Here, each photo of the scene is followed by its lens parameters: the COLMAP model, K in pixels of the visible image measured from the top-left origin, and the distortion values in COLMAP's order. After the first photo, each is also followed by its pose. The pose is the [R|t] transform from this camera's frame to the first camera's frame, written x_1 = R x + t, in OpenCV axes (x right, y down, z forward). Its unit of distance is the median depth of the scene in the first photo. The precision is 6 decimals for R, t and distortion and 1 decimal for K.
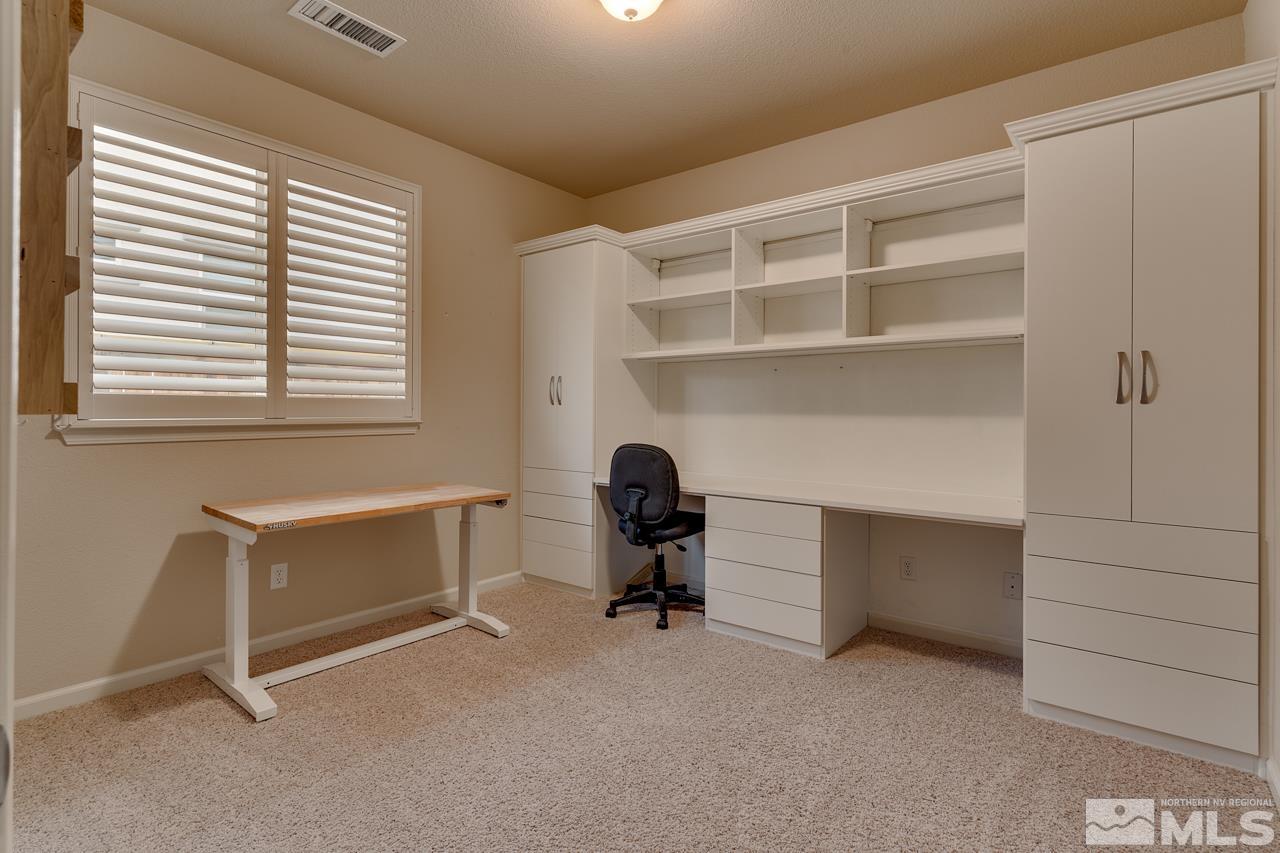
lens RADIAL K [[618.1, 0, 637.1], [0, 618.1, 414.3], [0, 0, 1]] dist [0.002538, 0.000829]
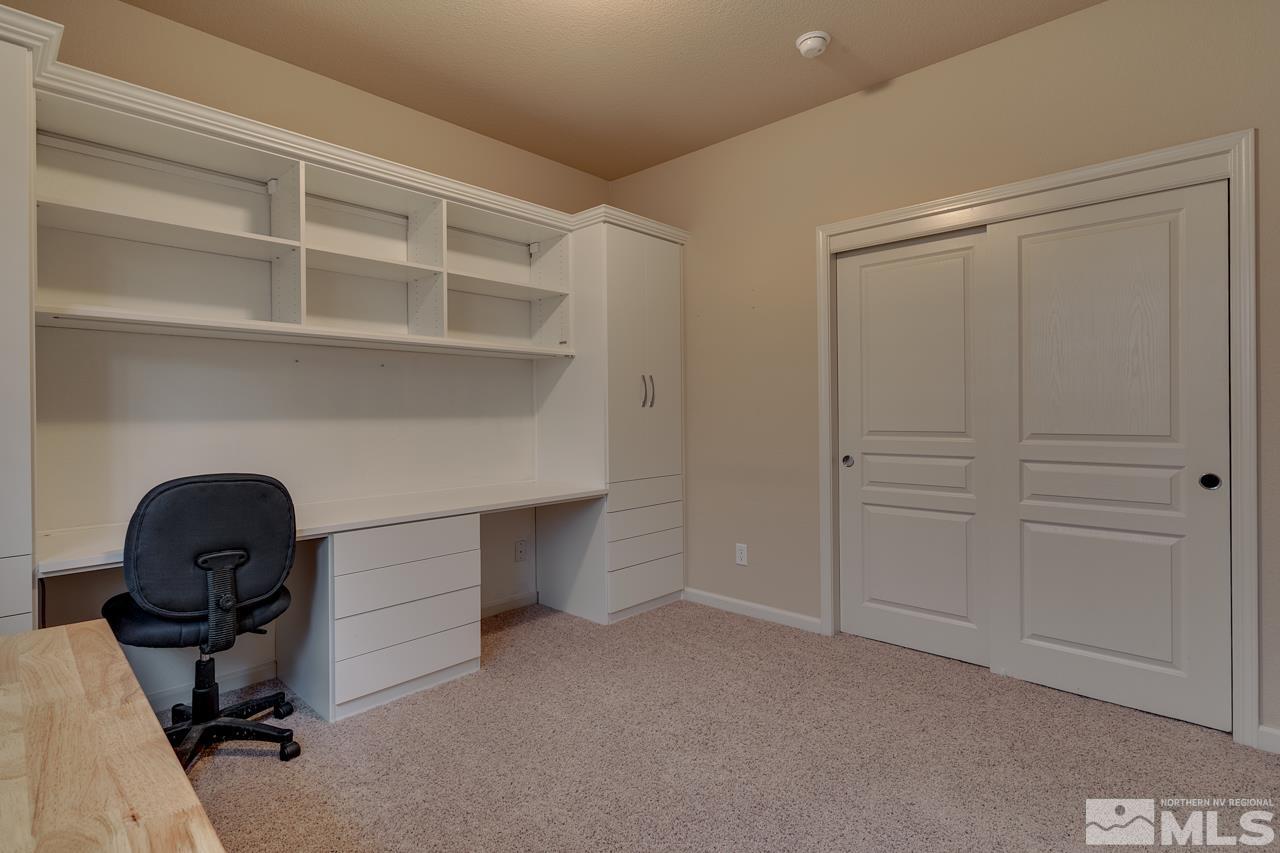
lens RADIAL K [[618.1, 0, 637.1], [0, 618.1, 414.3], [0, 0, 1]] dist [0.002538, 0.000829]
pose [[0.086493, -0.010554, 0.996197, -0.533459], [0.011705, 0.999886, 0.009577, -0.008837], [-0.996184, 0.010833, 0.086607, 0.554633]]
